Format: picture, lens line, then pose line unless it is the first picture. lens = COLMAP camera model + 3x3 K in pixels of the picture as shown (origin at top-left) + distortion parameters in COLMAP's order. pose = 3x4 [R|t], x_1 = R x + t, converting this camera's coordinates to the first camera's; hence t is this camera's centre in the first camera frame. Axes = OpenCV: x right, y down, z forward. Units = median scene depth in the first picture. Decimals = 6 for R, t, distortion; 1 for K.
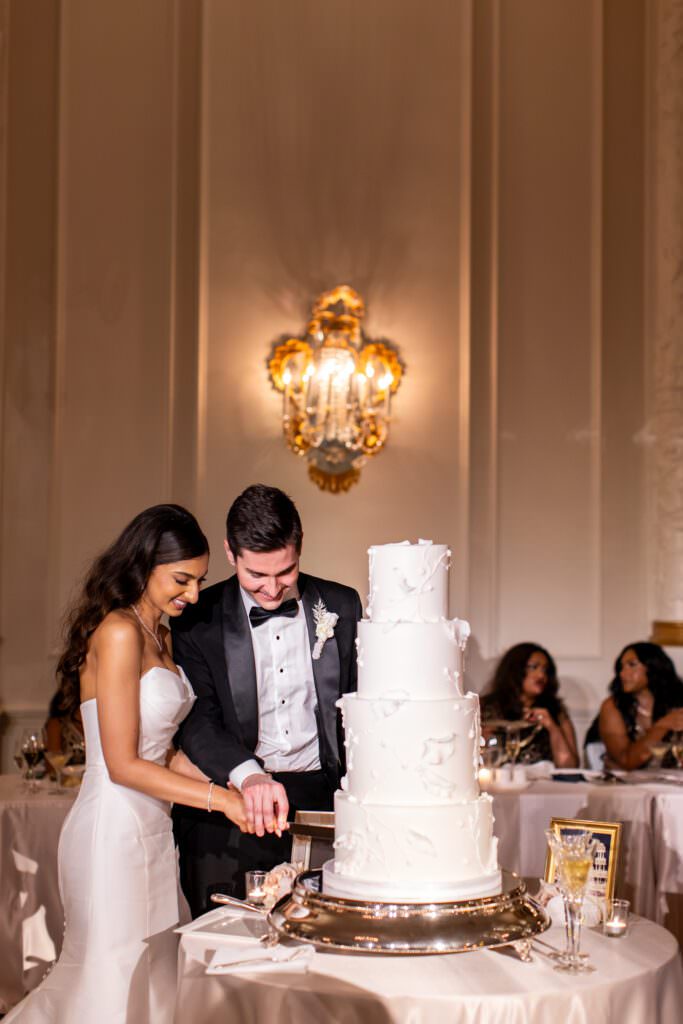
lens RADIAL K [[1493.3, 0, 341.5], [0, 1493.3, 512.0], [0, 0, 1]] dist [0.014908, -0.062362]
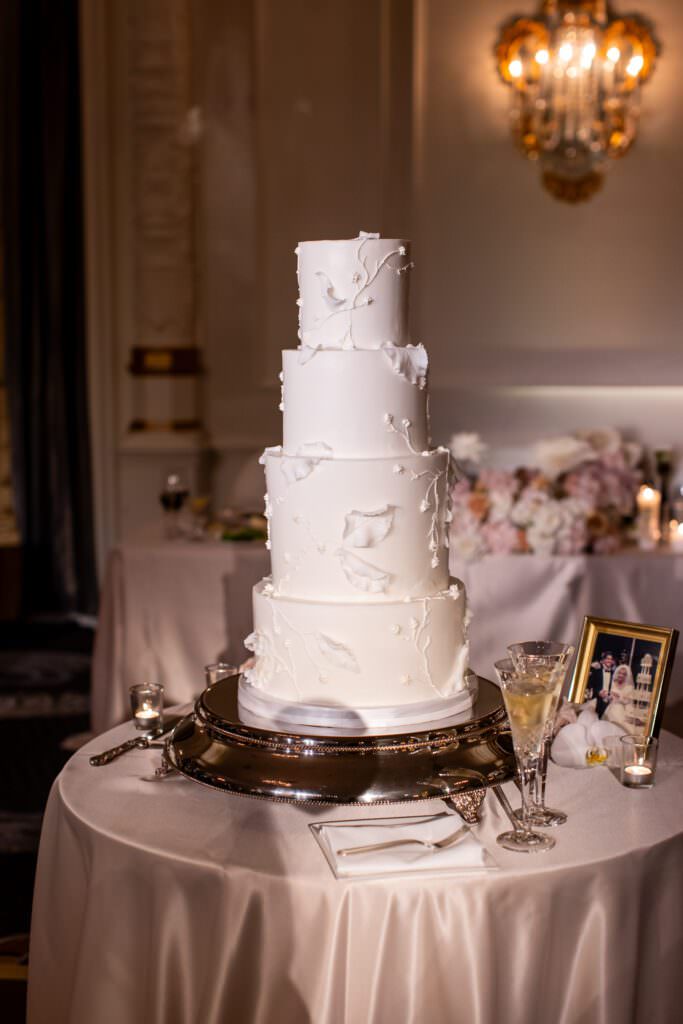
lens RADIAL K [[1493.3, 0, 341.5], [0, 1493.3, 512.0], [0, 0, 1]] dist [0.014908, -0.062362]
pose [[0.968341, 0.021308, -0.248721, 0.219847], [0.023001, 0.984497, 0.173889, 0.025616], [0.248570, -0.174105, 0.952838, 0.299528]]
